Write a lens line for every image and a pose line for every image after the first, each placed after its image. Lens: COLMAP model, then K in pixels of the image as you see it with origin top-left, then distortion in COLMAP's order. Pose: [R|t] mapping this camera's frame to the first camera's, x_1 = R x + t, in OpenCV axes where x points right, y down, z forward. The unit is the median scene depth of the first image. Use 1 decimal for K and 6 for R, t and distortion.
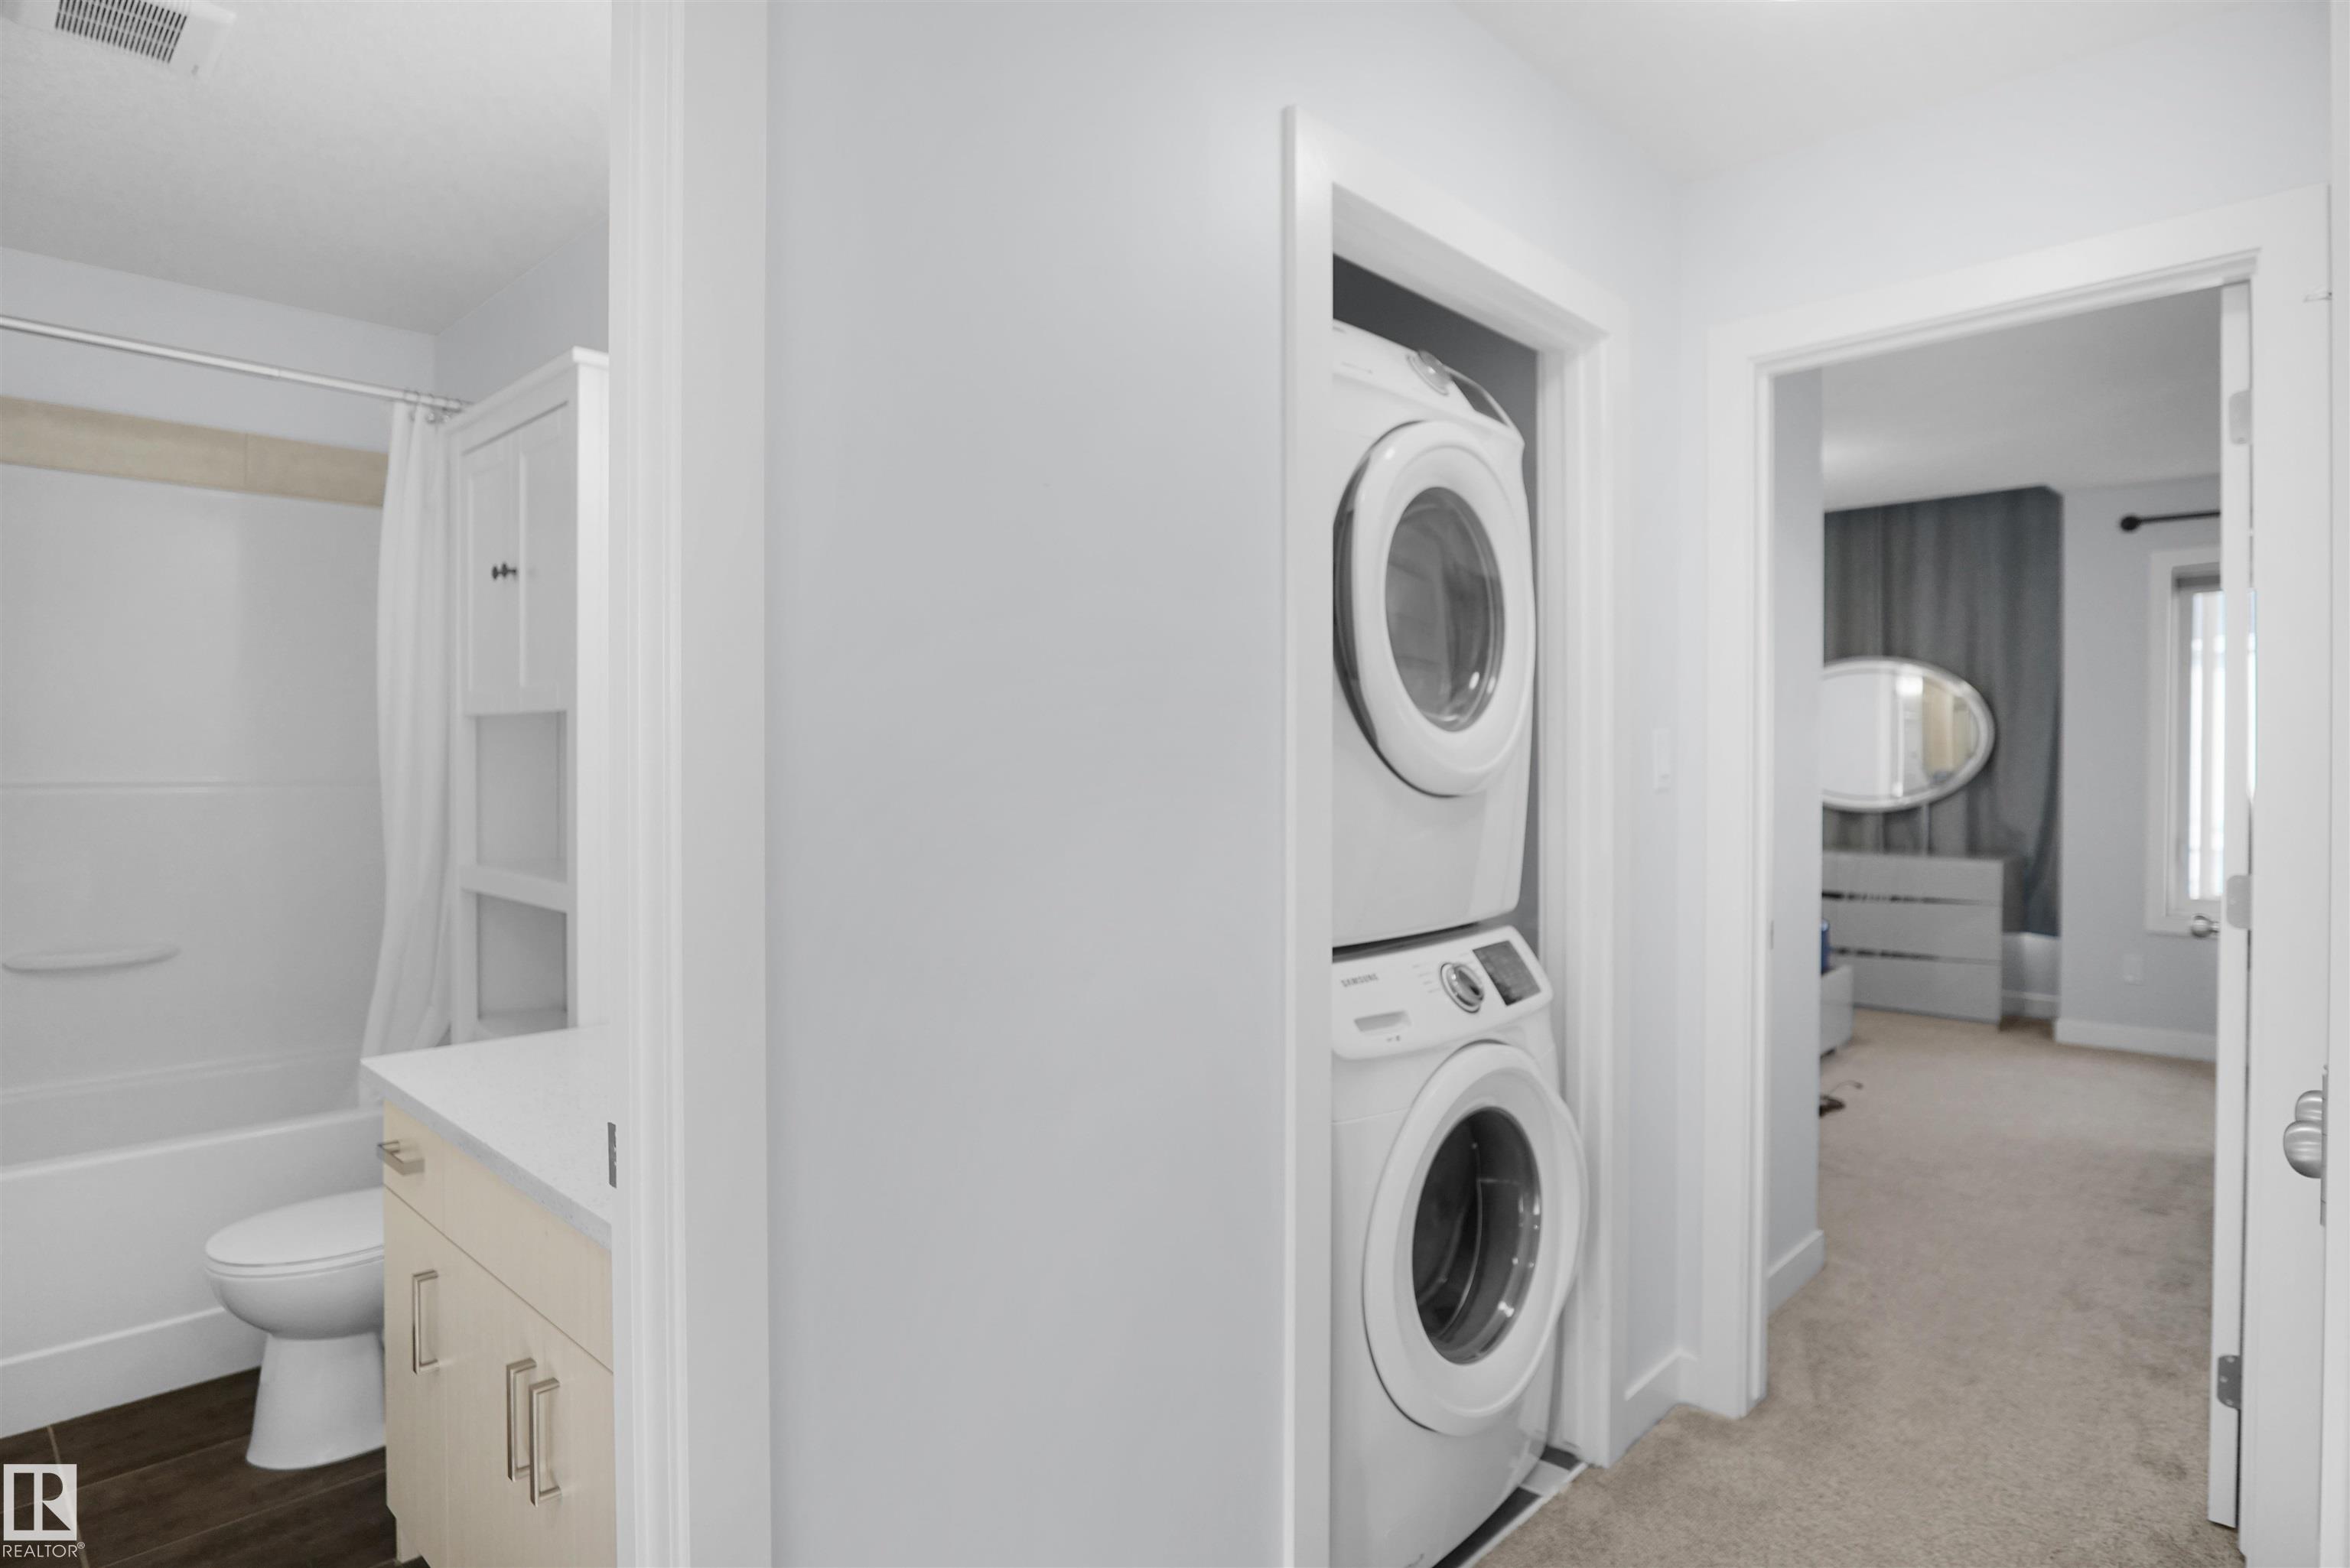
lens RADIAL K [[1277.2, 0, 1178.7], [0, 1277.2, 778.5], [0, 0, 1]] dist [-0.025397, 0.001761]
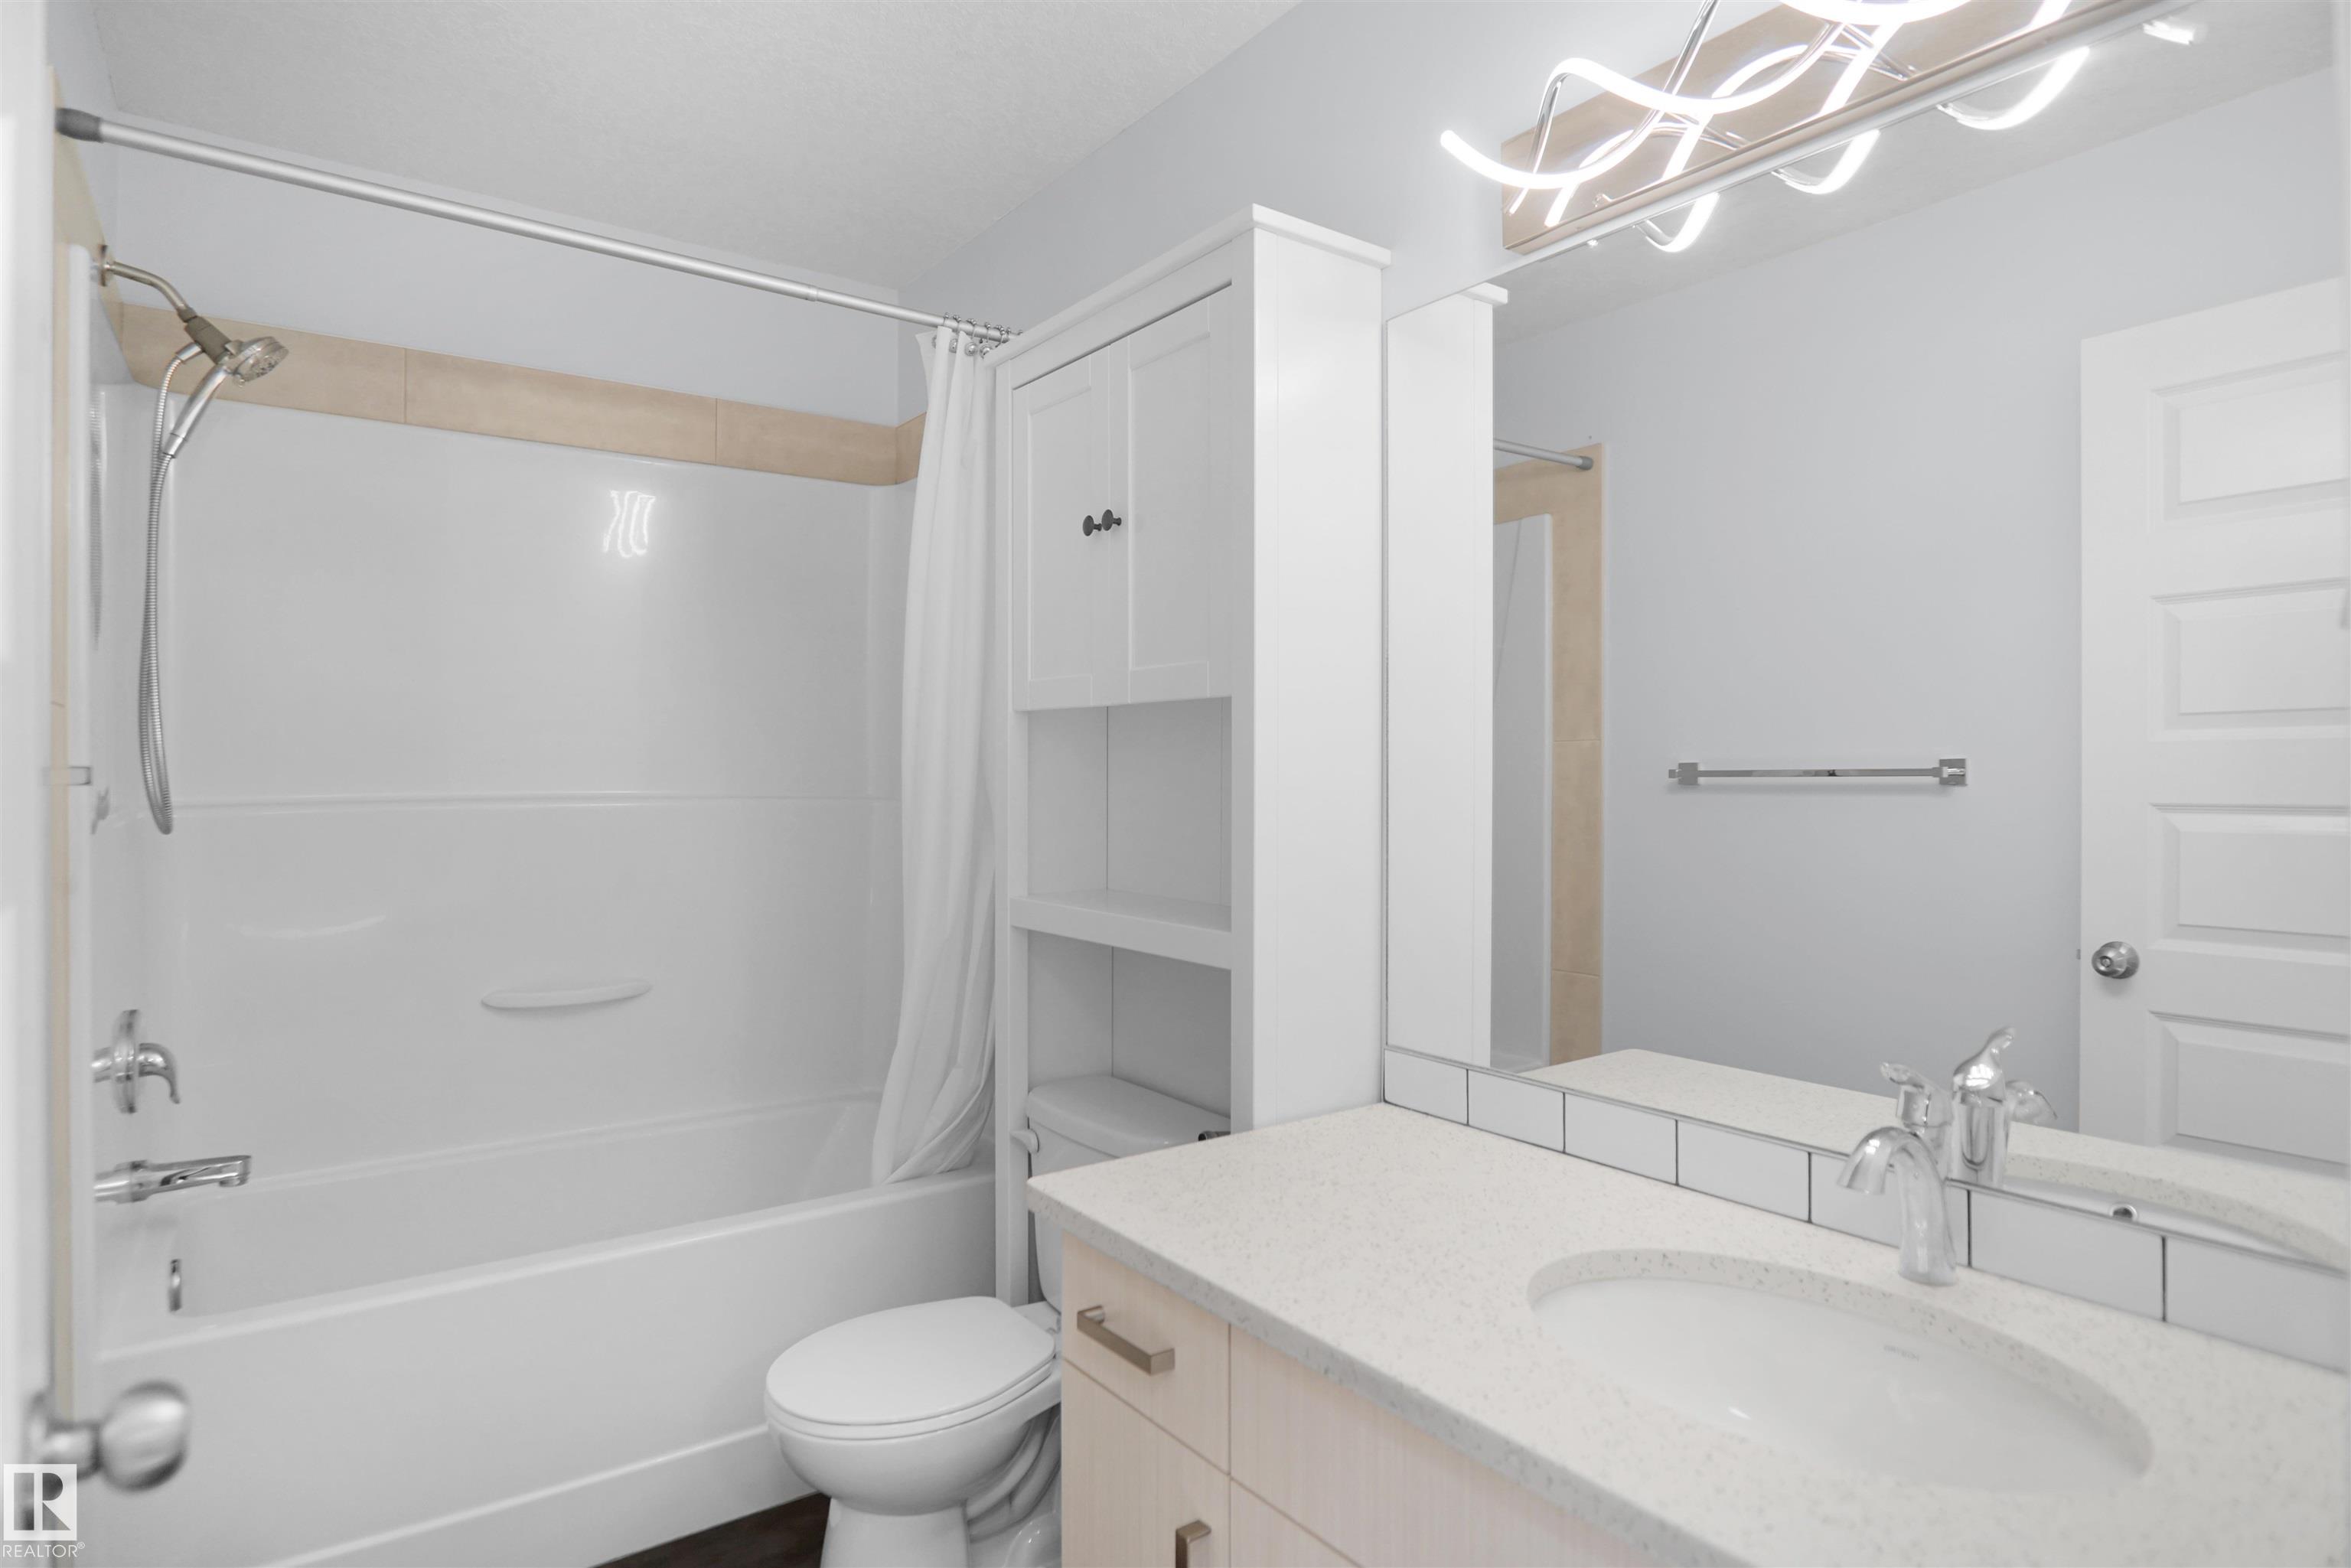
lens RADIAL K [[1277.1, 0, 1172.6], [0, 1277.1, 792.7], [0, 0, 1]] dist [-0.024578, 0.000261]
pose [[0.983912, 0.004320, -0.178600, -0.340321], [-0.005806, 0.999953, -0.007801, 0.007119], [0.178558, 0.008712, 0.983891, 0.234327]]
